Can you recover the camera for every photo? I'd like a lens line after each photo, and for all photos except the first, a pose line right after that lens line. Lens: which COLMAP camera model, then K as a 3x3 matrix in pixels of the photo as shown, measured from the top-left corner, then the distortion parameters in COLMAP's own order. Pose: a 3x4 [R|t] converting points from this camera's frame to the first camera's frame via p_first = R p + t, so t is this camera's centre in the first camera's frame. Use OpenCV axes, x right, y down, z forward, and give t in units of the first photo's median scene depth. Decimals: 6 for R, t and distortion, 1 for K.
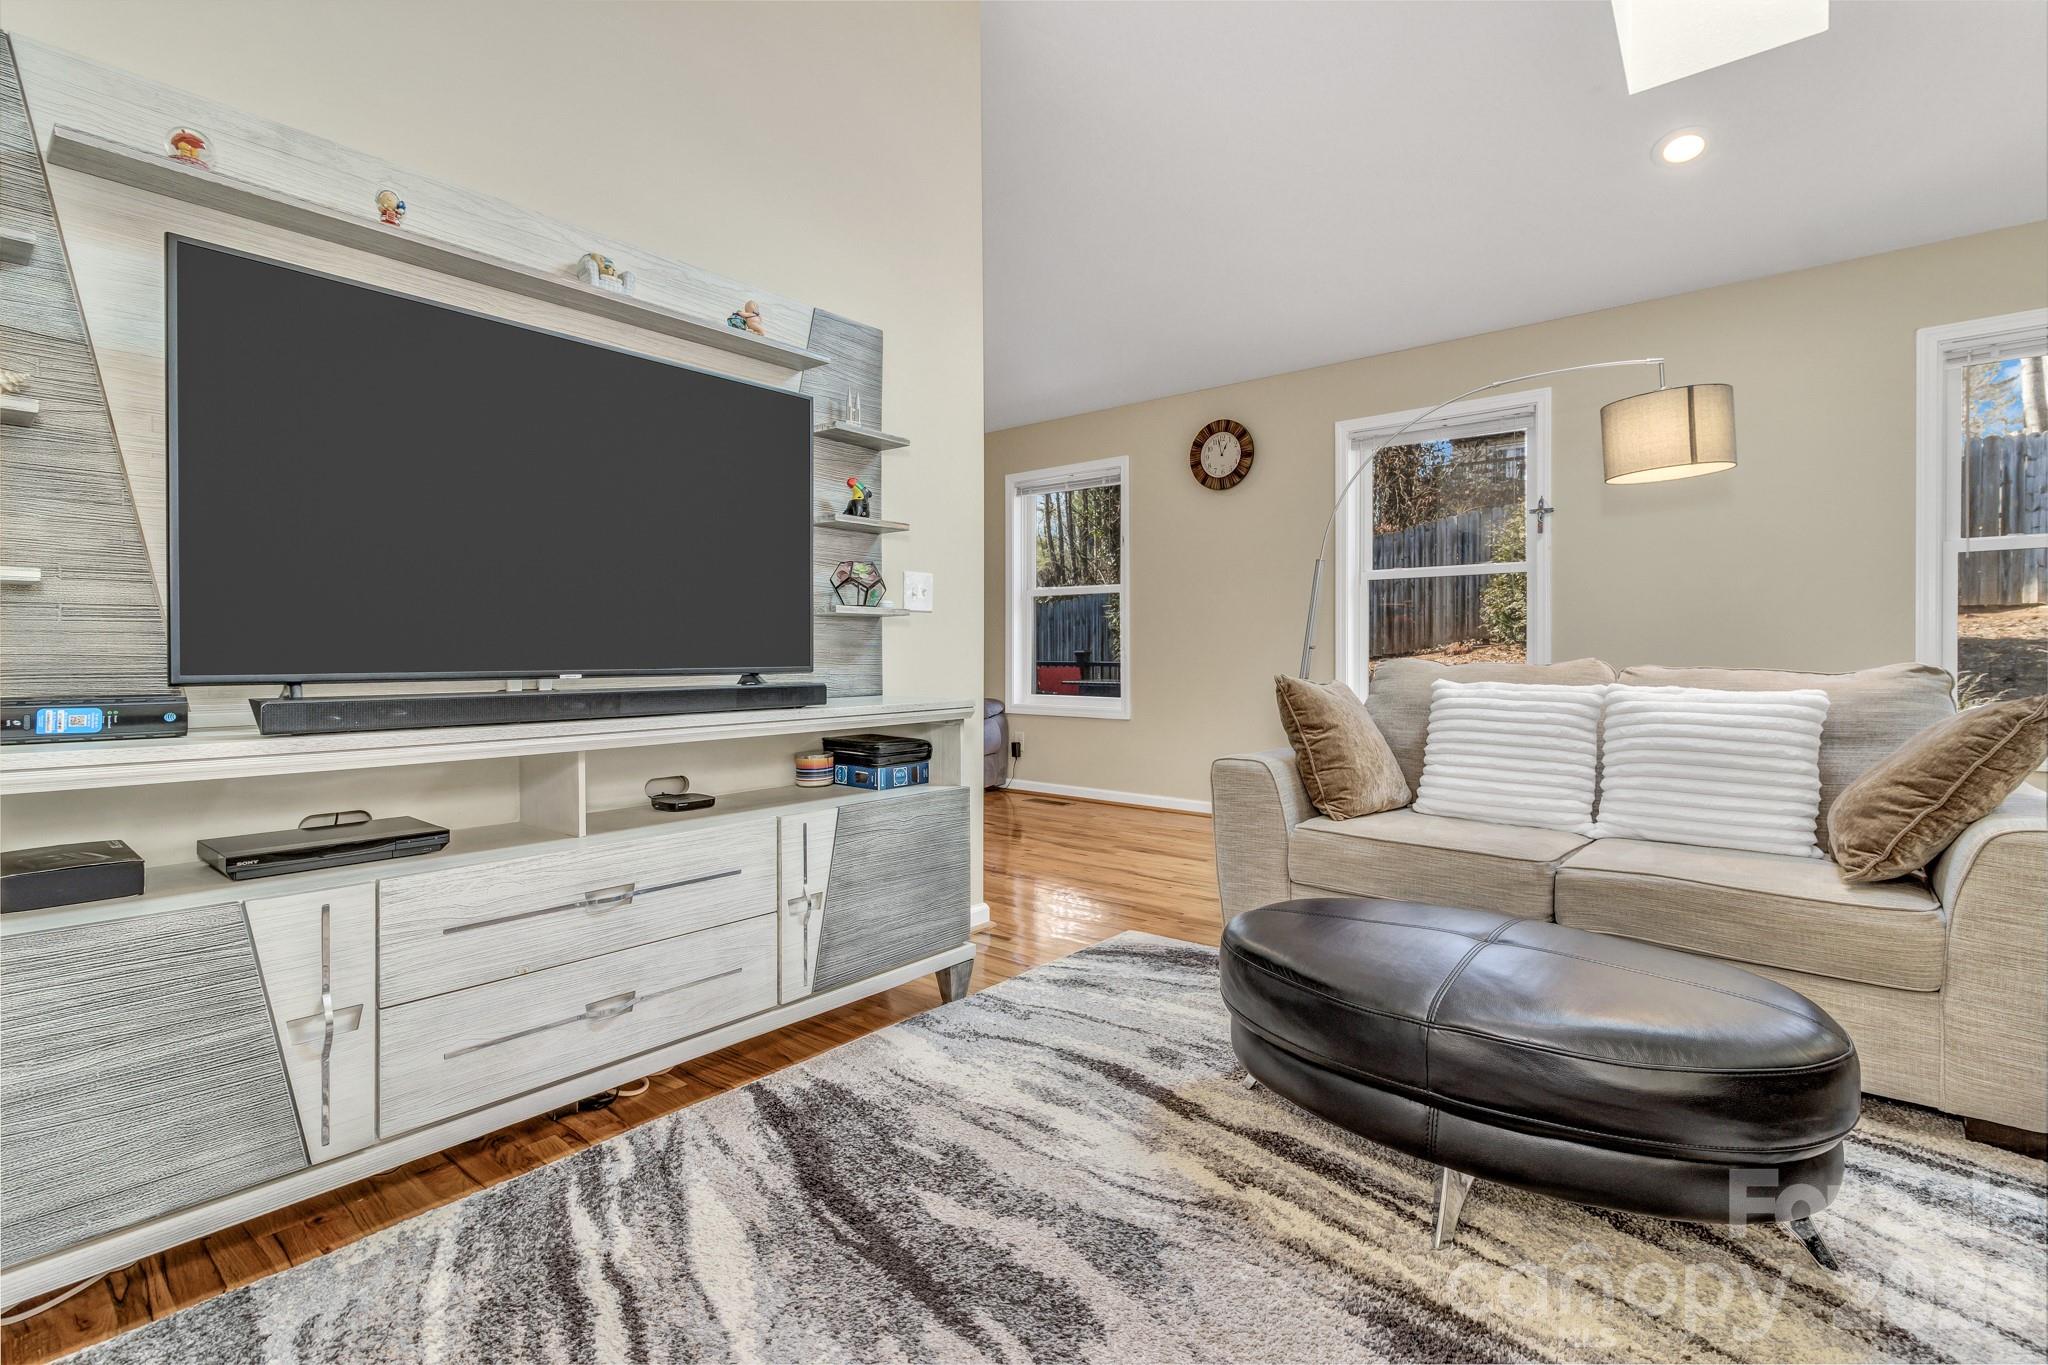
lens RADIAL K [[930.8, 0, 1036.5], [0, 930.8, 654.8], [0, 0, 1]] dist [0.000826, 0.000072]
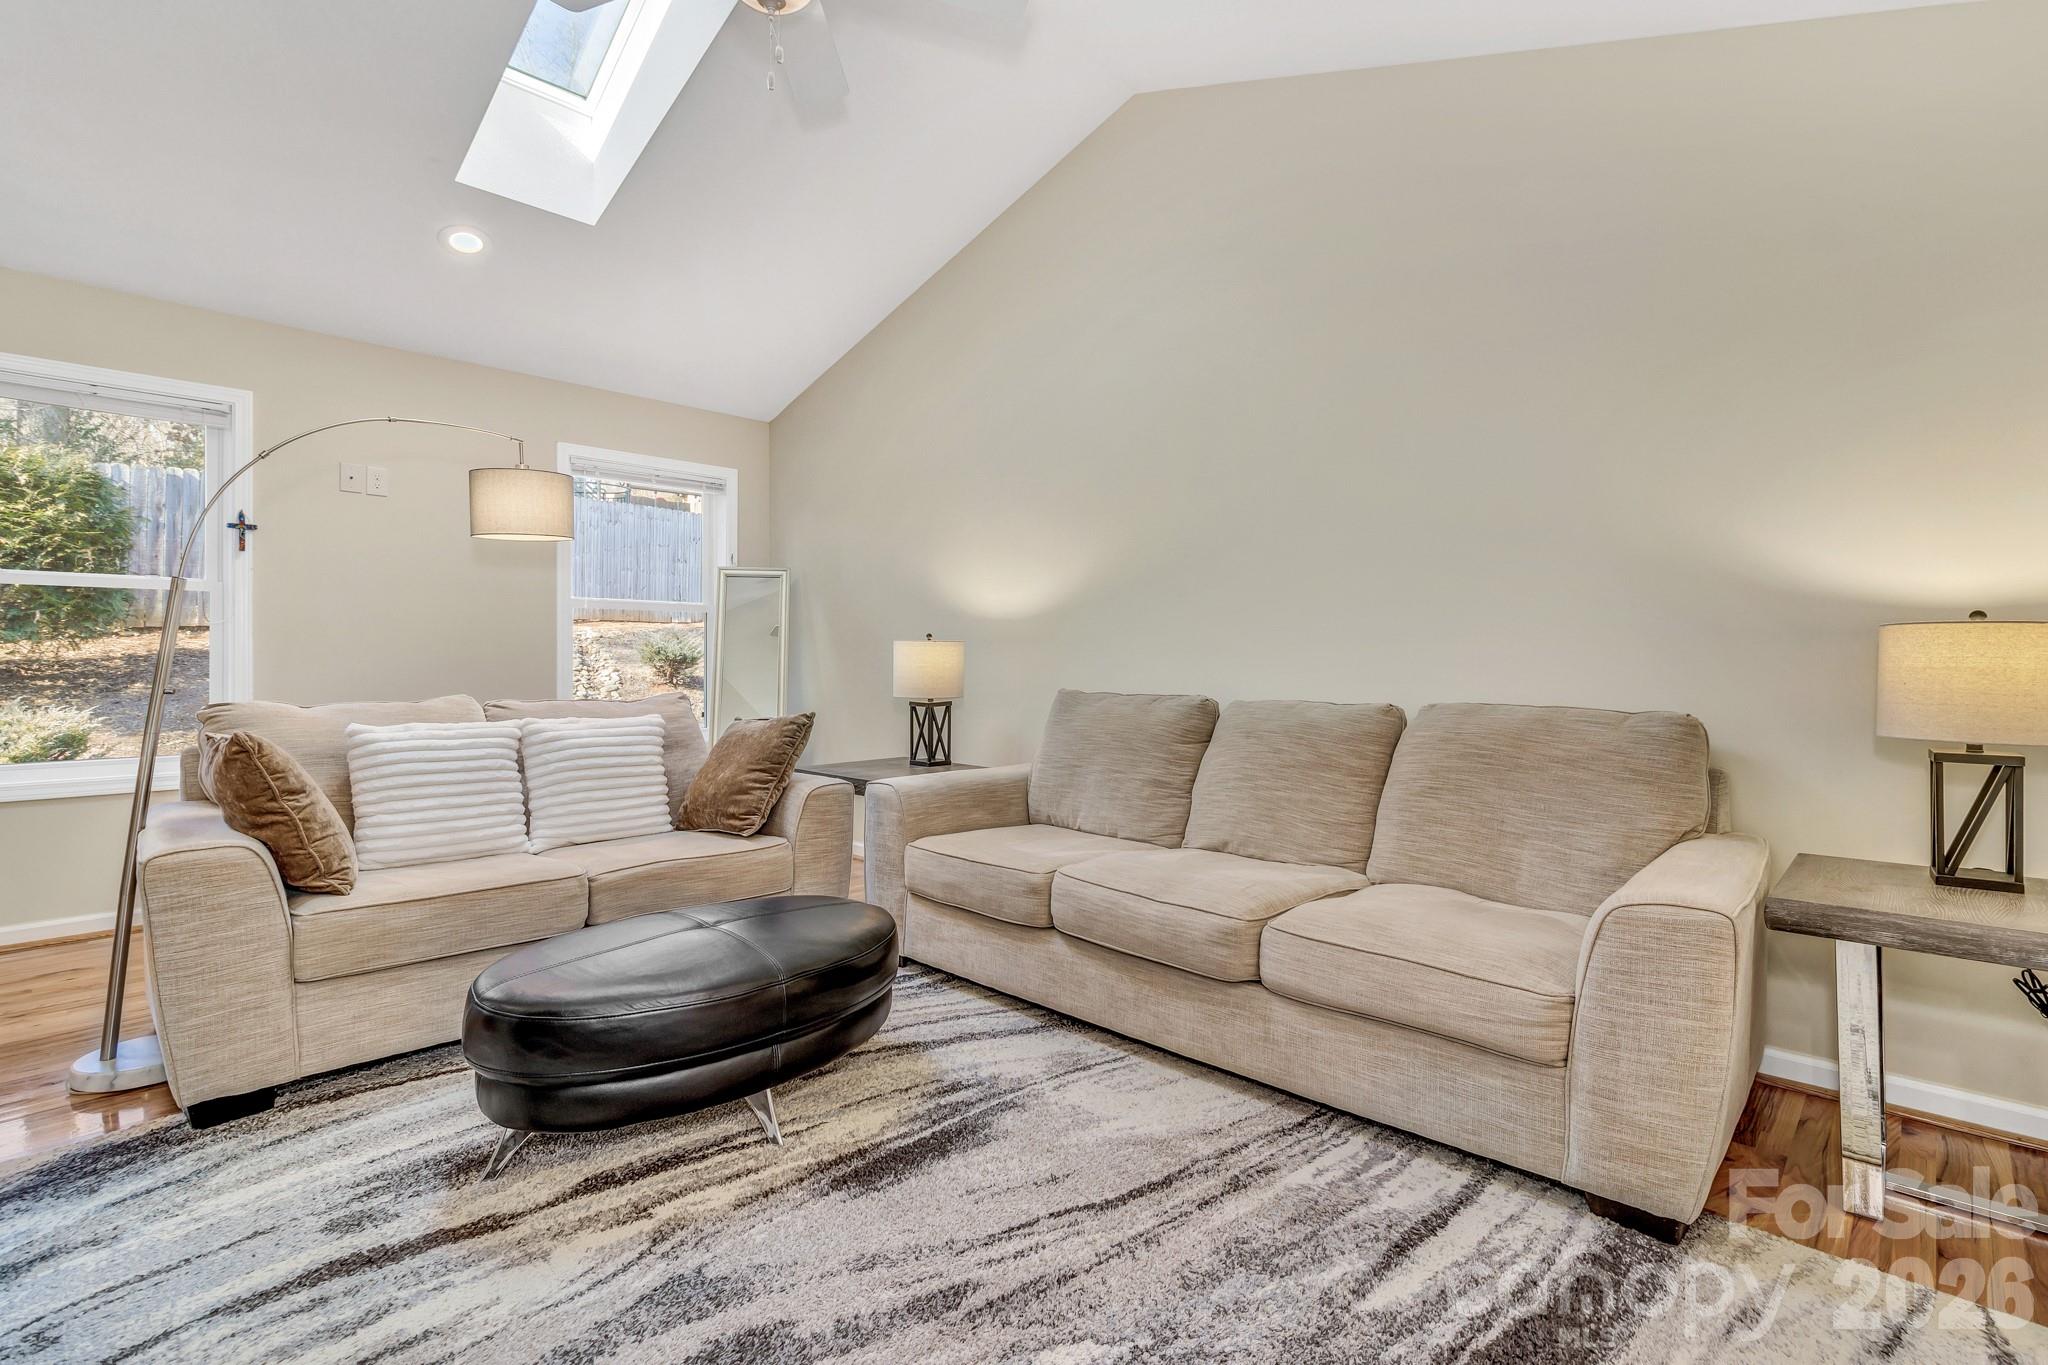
lens RADIAL K [[930.8, 0, 1036.5], [0, 930.8, 654.8], [0, 0, 1]] dist [0.000826, 0.000072]
pose [[0.075063, 0.007122, 0.997153, -0.733859], [0.002284, 0.999971, -0.007314, -0.056366], [-0.997176, 0.002826, 0.075045, 0.425660]]
